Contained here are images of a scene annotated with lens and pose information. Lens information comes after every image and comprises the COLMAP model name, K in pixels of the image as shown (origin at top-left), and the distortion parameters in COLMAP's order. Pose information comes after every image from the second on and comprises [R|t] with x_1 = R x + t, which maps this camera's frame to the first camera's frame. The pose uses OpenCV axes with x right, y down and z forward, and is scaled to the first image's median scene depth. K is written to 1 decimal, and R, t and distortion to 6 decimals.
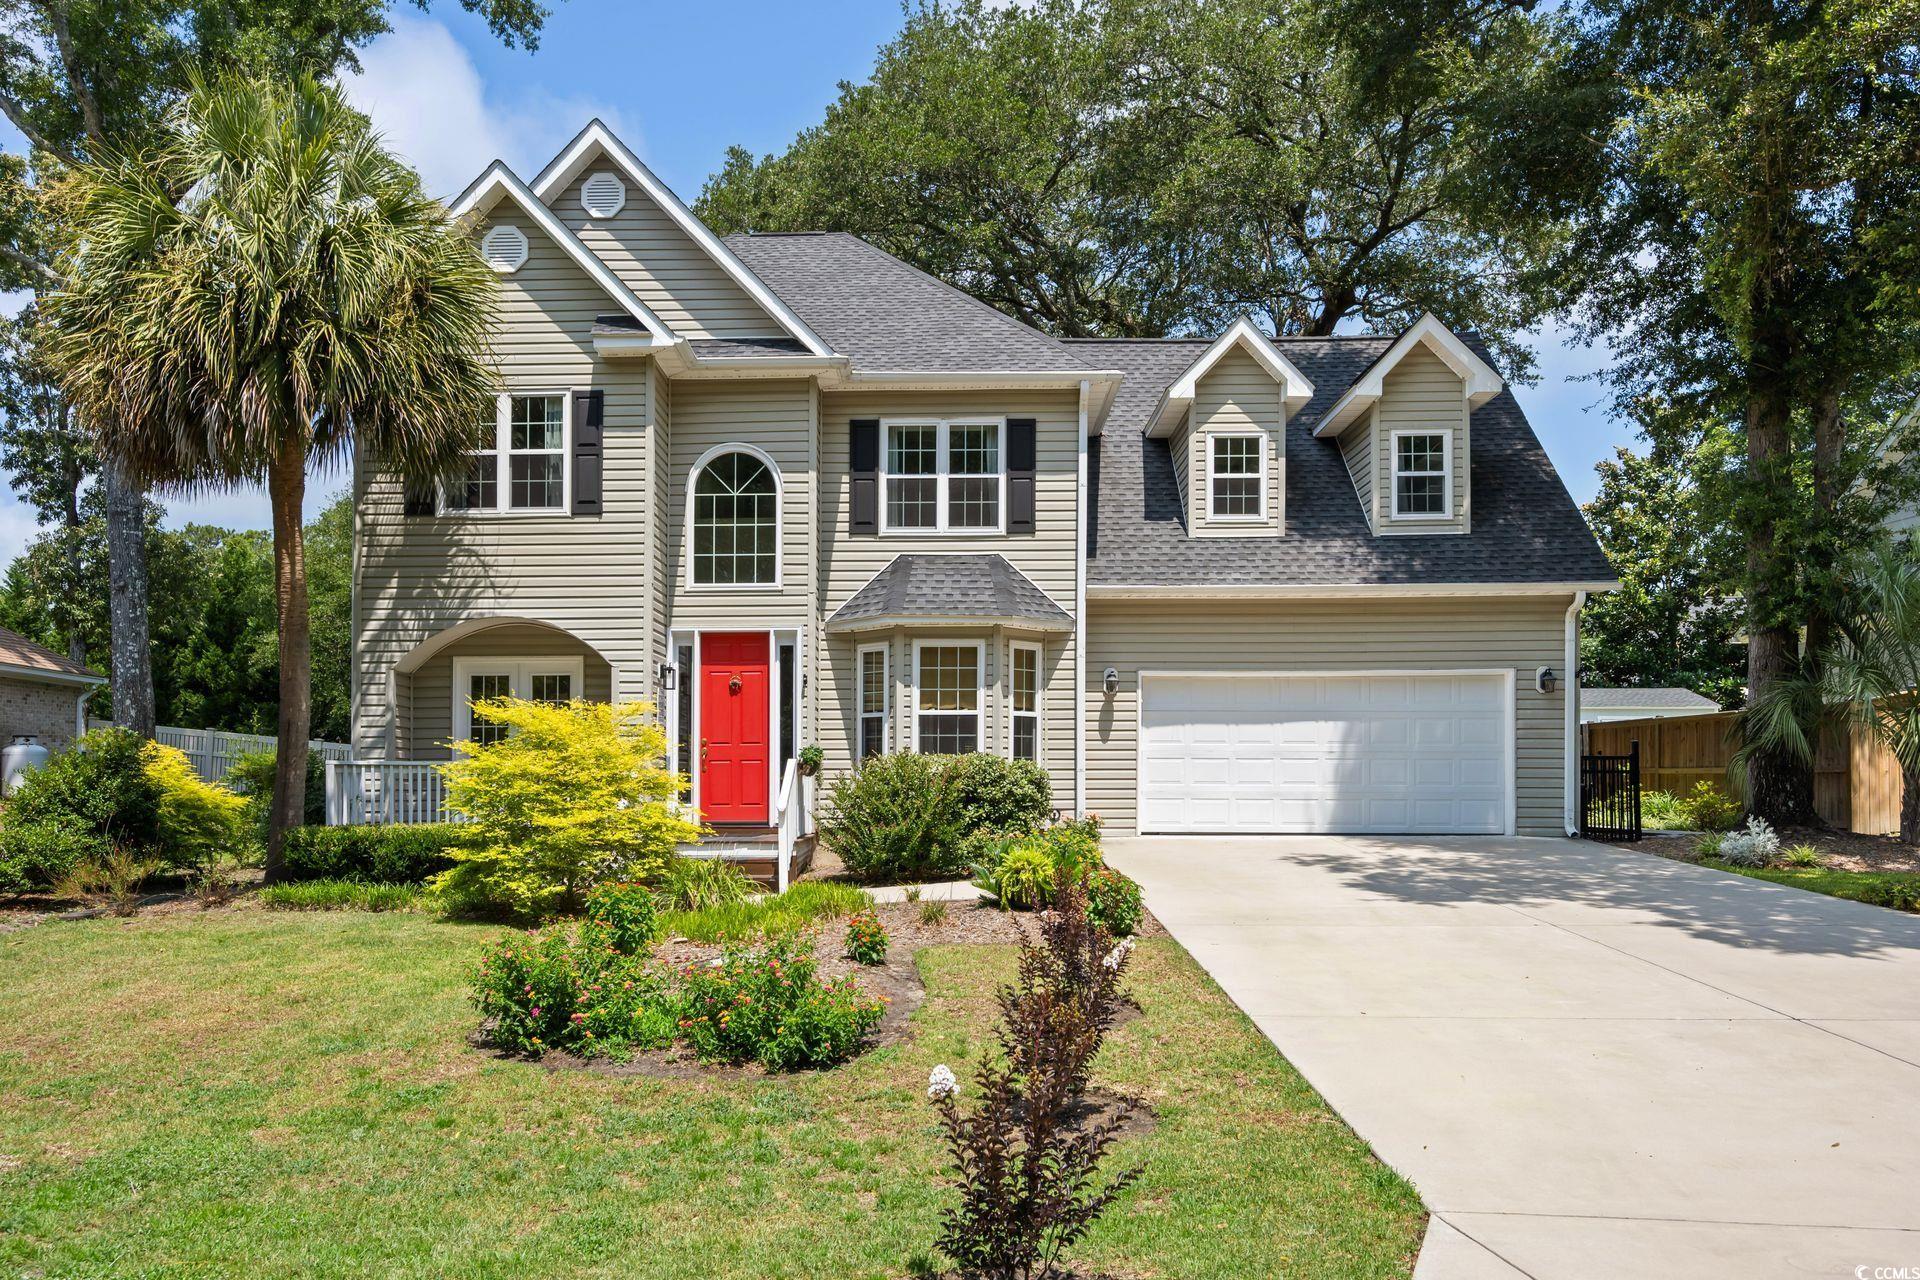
lens RADIAL K [[1317.0, 0, 963.0], [0, 1317.0, 702.2], [0, 0, 1]] dist [0.009160, 0.004909]
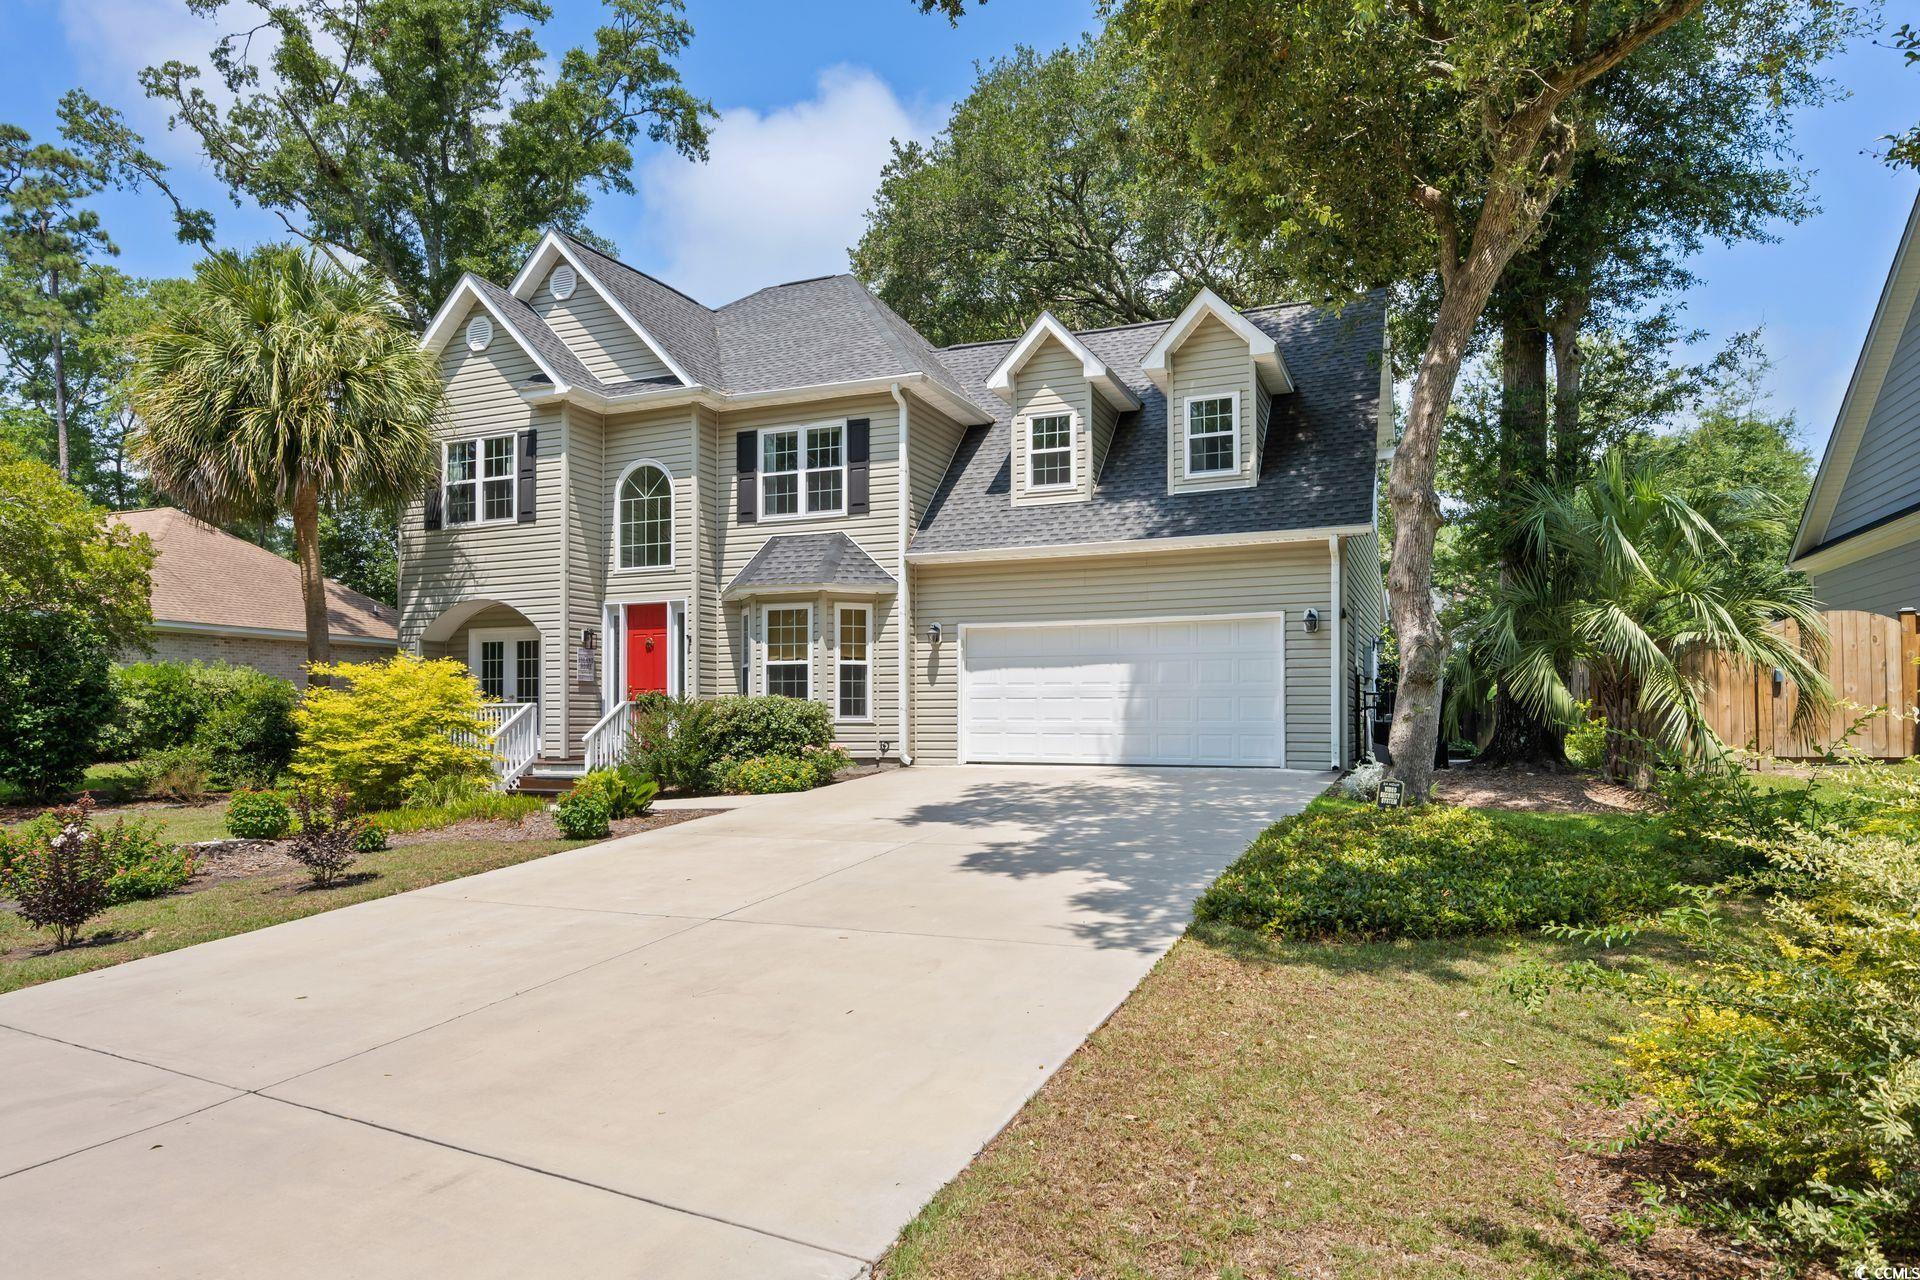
lens RADIAL K [[1132.4, 0, 960.8], [0, 1132.4, 645.2], [0, 0, 1]] dist [0.003986, -0.000079]
pose [[0.939268, -0.023670, -0.342367, 0.486524], [0.021967, 0.999720, -0.008851, 0.004155], [0.342480, 0.000793, 0.939525, 0.053160]]
